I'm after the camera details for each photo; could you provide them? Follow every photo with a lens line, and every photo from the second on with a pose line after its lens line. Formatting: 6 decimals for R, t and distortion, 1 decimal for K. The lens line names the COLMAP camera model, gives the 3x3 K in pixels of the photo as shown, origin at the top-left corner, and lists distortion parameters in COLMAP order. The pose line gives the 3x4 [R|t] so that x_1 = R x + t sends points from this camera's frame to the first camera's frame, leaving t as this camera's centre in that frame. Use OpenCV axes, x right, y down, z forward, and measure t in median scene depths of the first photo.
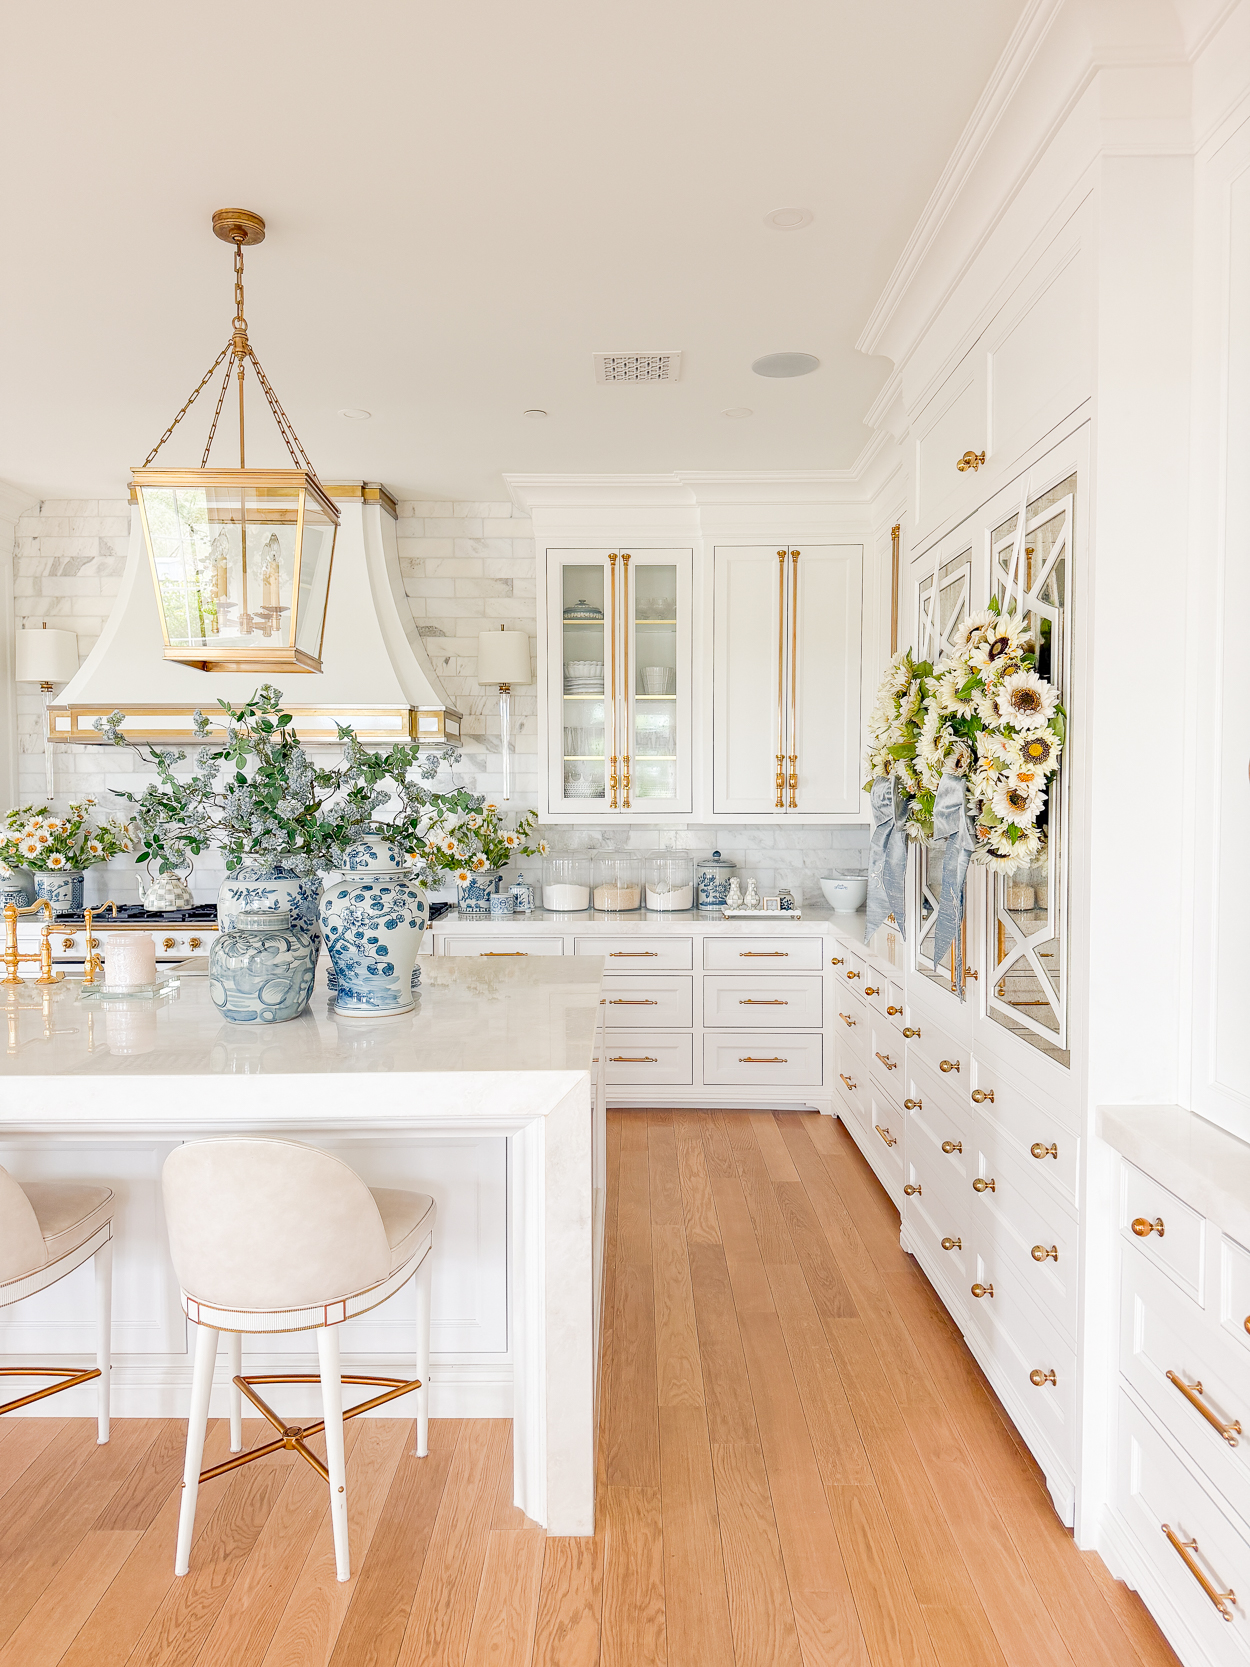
lens RADIAL K [[1175.3, 0, 639.7], [0, 1175.3, 836.7], [0, 0, 1]] dist [0.064131, -0.076604]
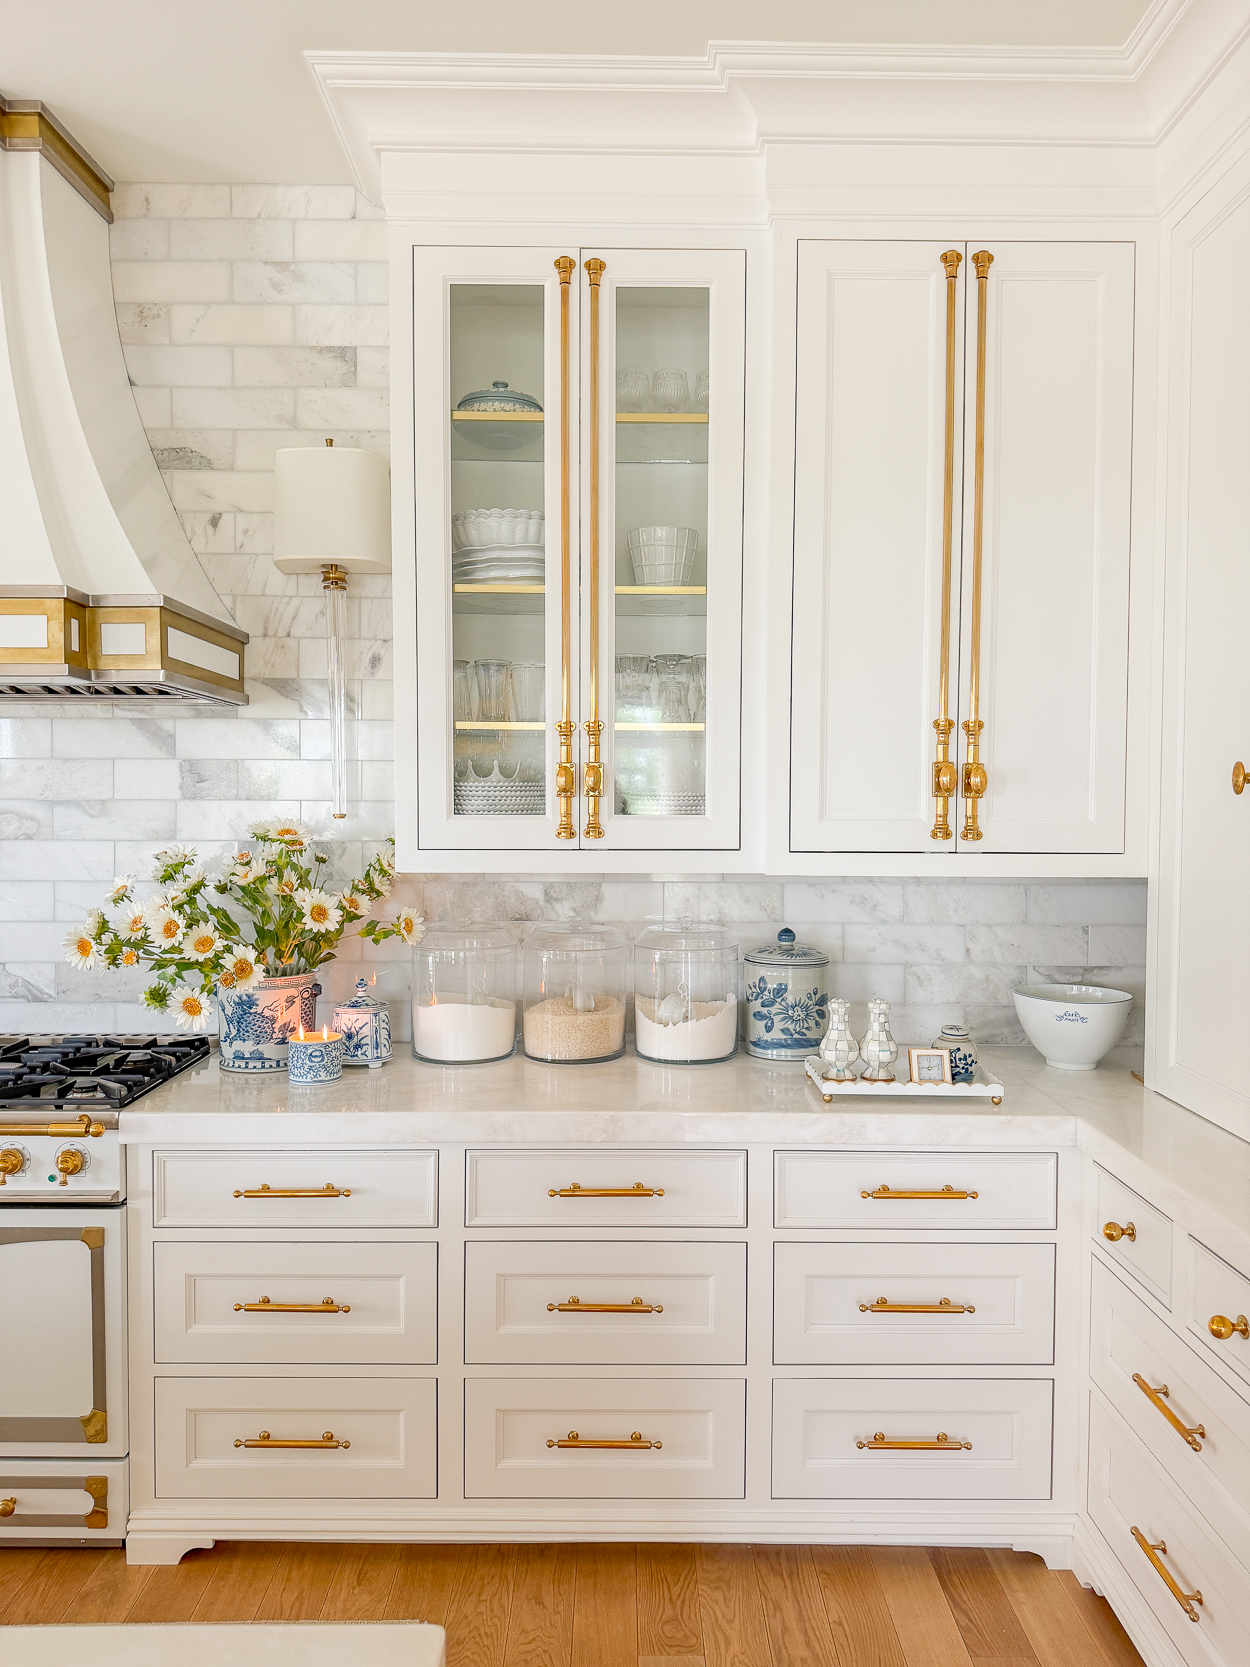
lens RADIAL K [[1175.3, 0, 636.9], [0, 1175.3, 834.2], [0, 0, 1]] dist [0.064131, -0.076604]
pose [[0.999920, 0.005639, 0.011297, 0.000198], [-0.005516, 0.999926, -0.010870, -0.021543], [-0.011358, 0.010807, 0.999877, 0.562873]]
